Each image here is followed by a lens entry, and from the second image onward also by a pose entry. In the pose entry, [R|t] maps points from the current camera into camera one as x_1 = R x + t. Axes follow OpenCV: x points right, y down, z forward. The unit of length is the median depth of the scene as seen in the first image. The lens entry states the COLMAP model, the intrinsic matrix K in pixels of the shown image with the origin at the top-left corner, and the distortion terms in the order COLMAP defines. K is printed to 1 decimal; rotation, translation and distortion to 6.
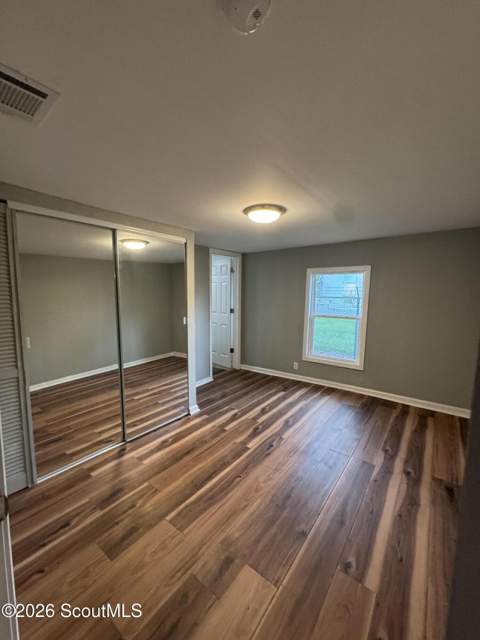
lens RADIAL K [[261.7, 0, 236.3], [0, 261.7, 332.3], [0, 0, 1]] dist [-0.003990, 0.001191]
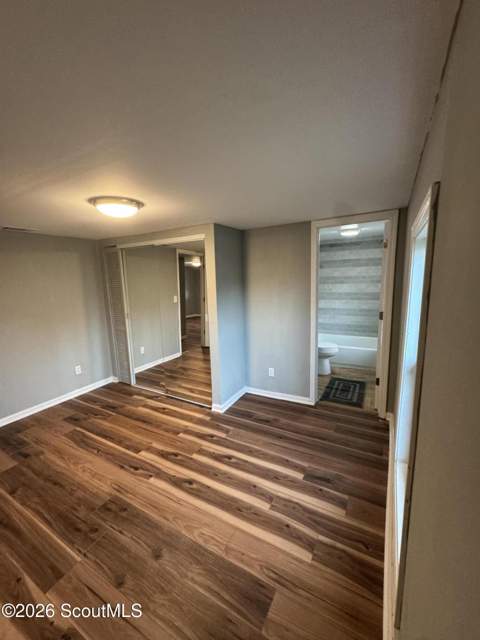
lens RADIAL K [[261.7, 0, 239.5], [0, 261.7, 325.1], [0, 0, 1]] dist [-0.003990, 0.001191]
pose [[0.140625, 0.182259, -0.973142, 0.856182], [-0.109448, 0.979747, 0.167680, -0.209571], [0.983995, 0.082928, 0.157725, 1.034741]]
